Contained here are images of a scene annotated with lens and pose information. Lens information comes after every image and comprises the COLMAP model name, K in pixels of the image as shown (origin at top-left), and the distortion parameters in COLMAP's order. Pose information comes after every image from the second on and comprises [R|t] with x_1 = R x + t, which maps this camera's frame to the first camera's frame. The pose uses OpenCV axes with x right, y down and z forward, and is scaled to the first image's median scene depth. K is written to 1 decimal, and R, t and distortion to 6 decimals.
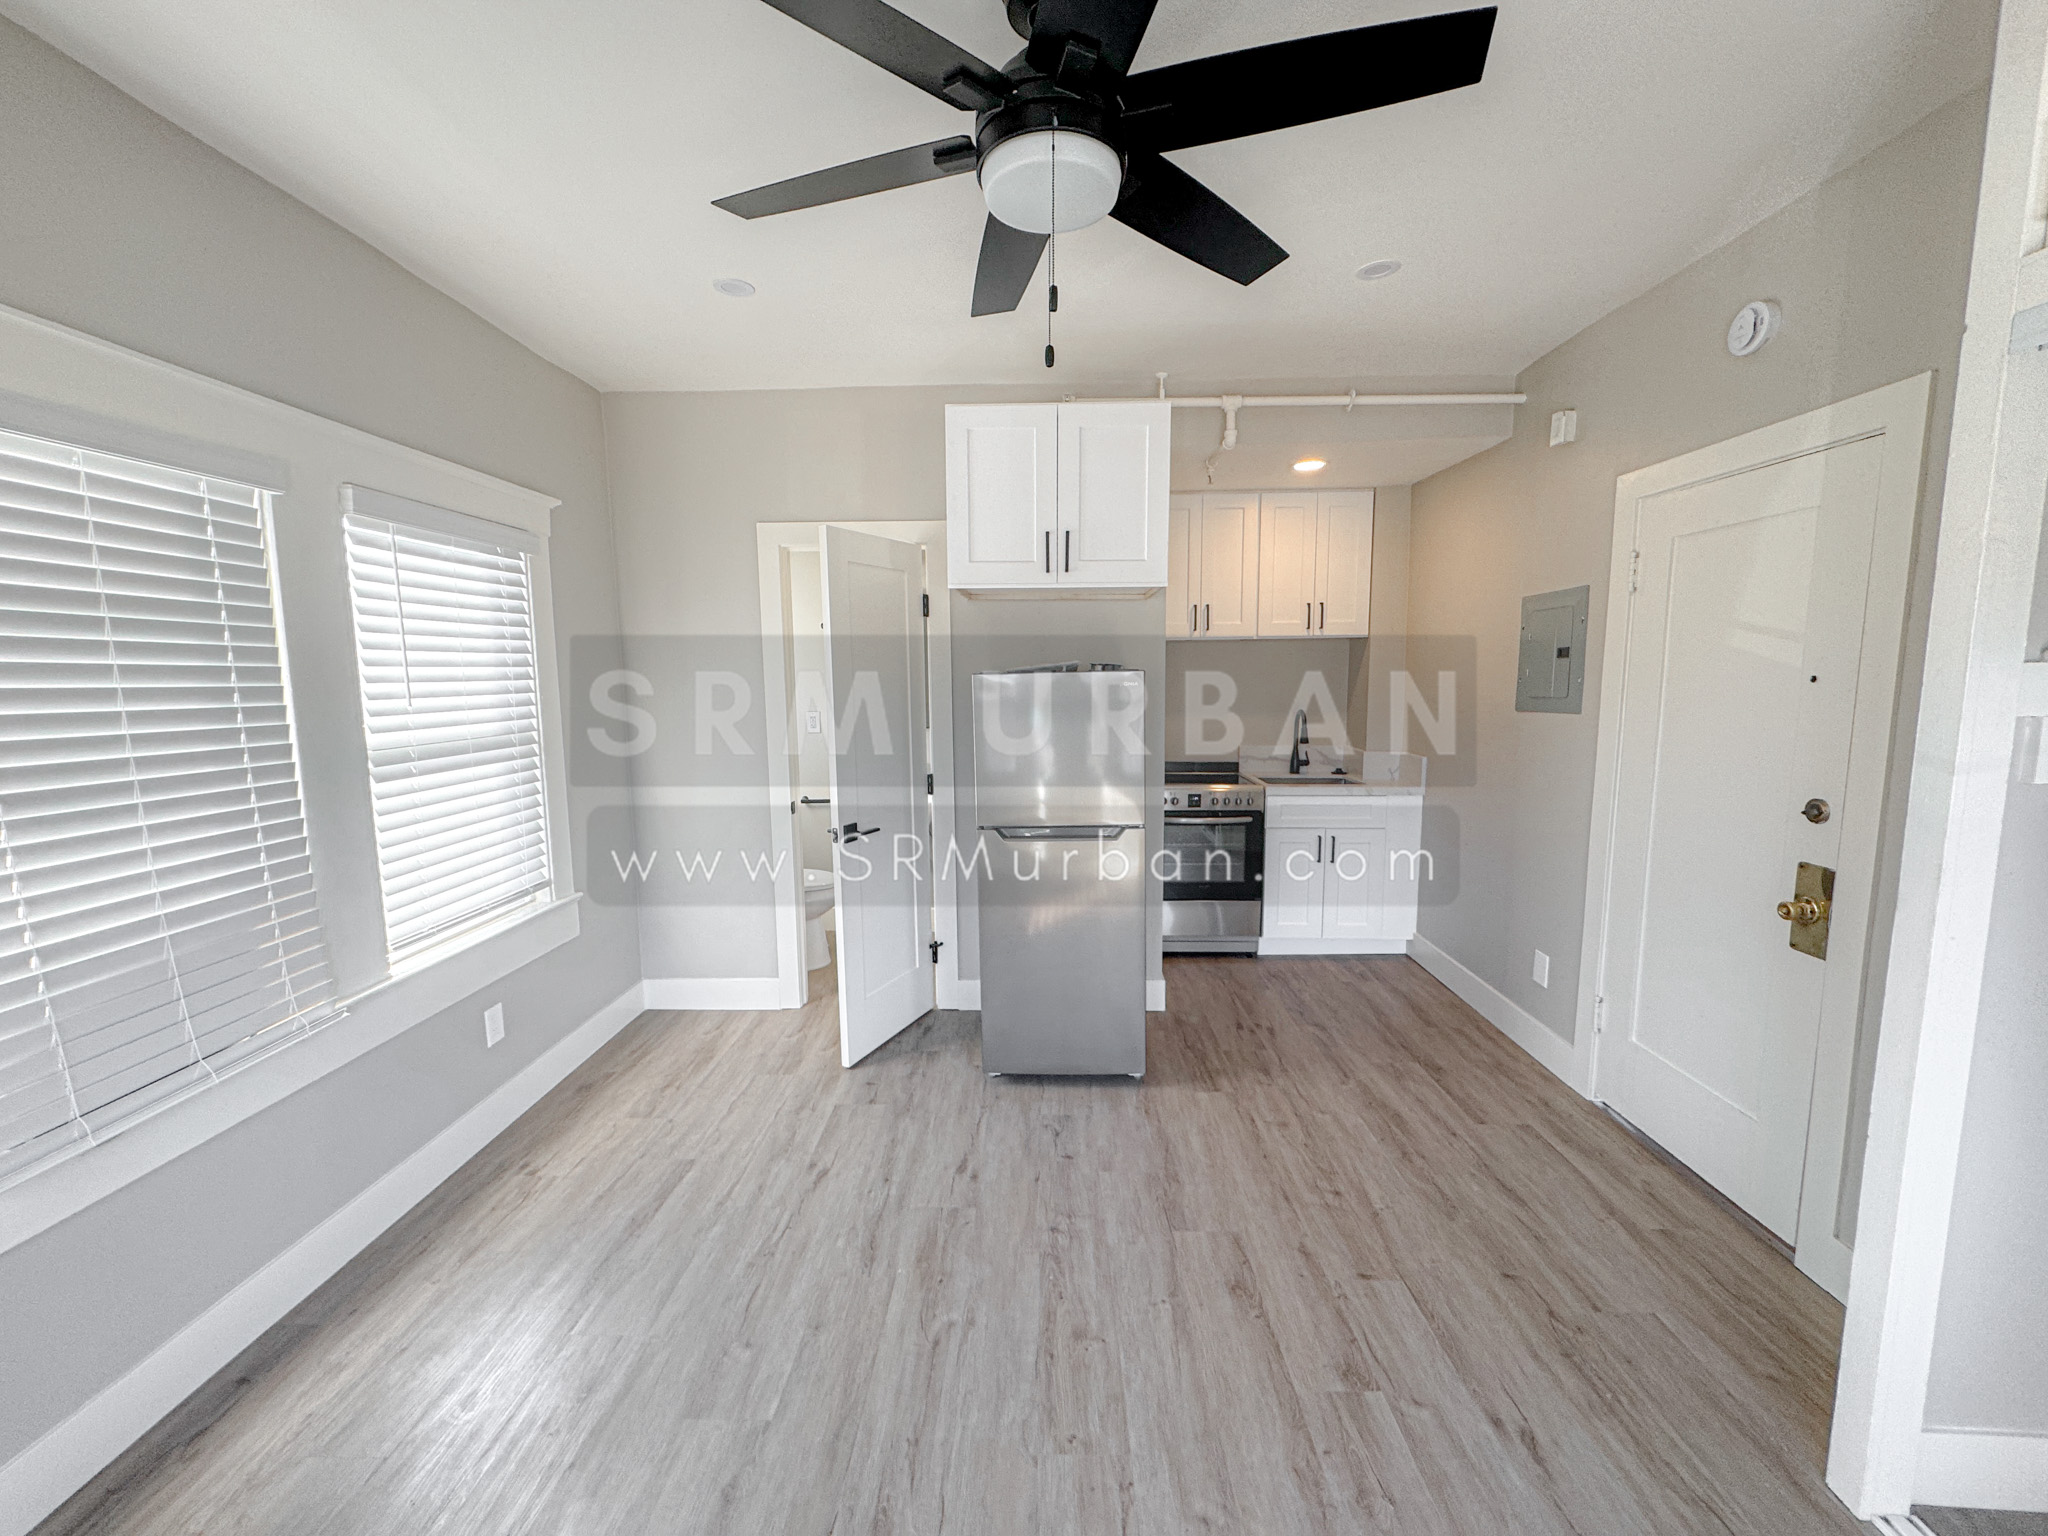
lens RADIAL K [[811.2, 0, 1026.7], [0, 811.2, 765.2], [0, 0, 1]] dist [-0.001464, 0.000609]
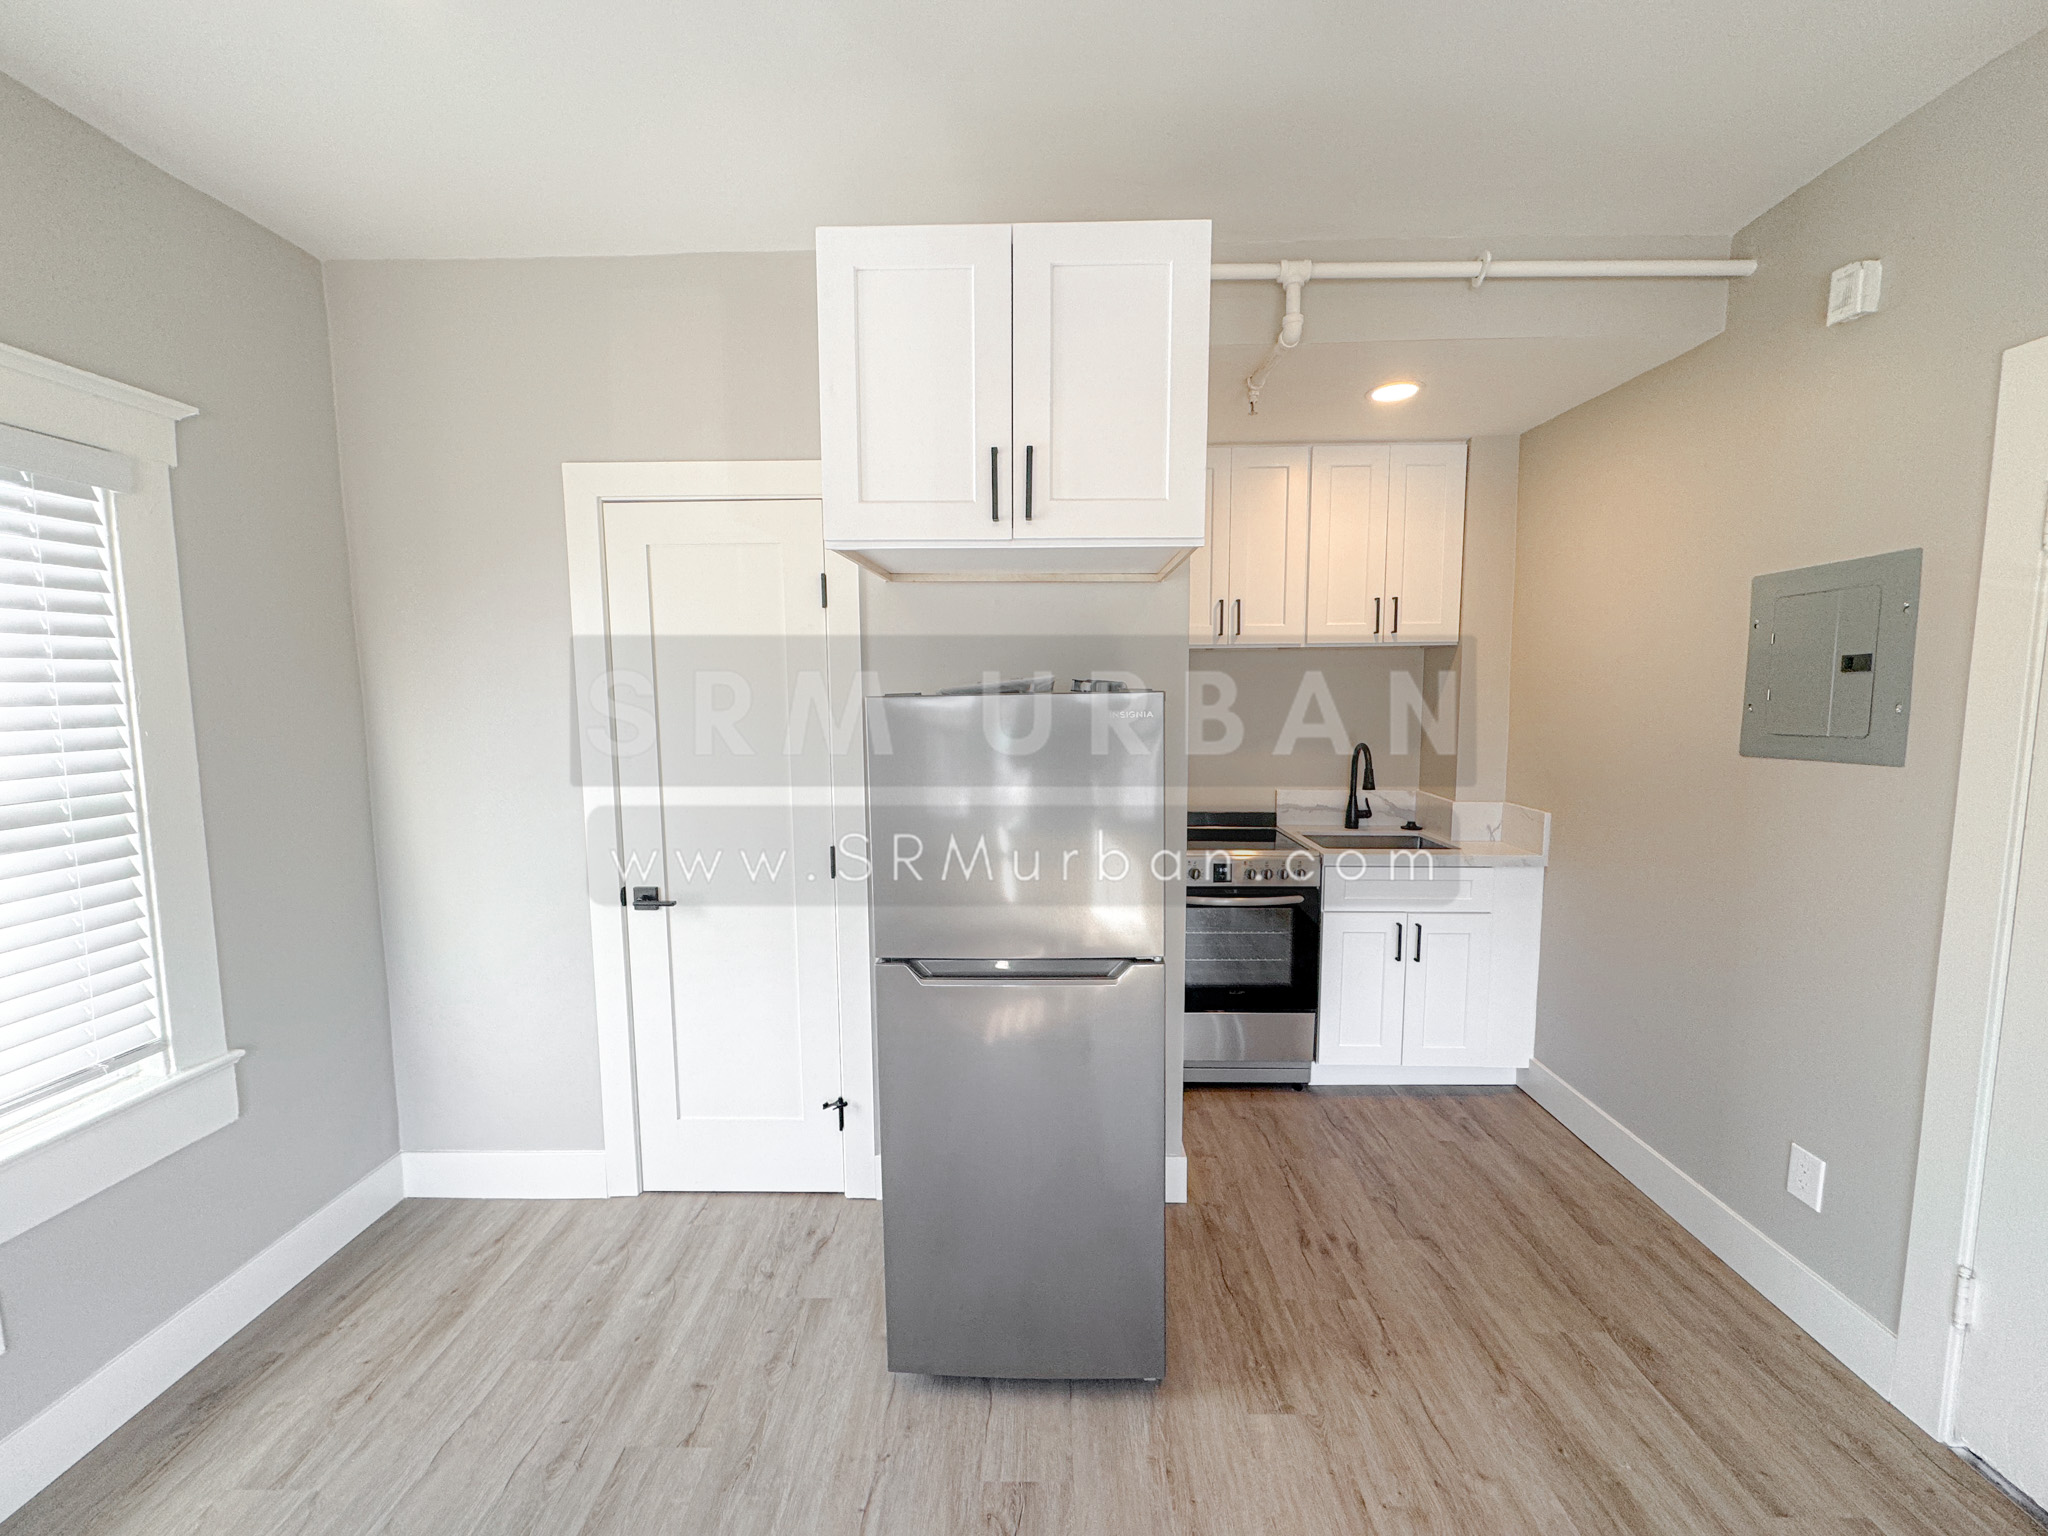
lens RADIAL K [[811.2, 0, 1025.1], [0, 811.2, 765.3], [0, 0, 1]] dist [-0.001464, 0.000609]
pose [[0.999976, 0.002014, 0.006659, 0.043047], [-0.001874, 0.999776, -0.021061, -0.052126], [-0.006700, 0.021048, 0.999756, 0.427666]]
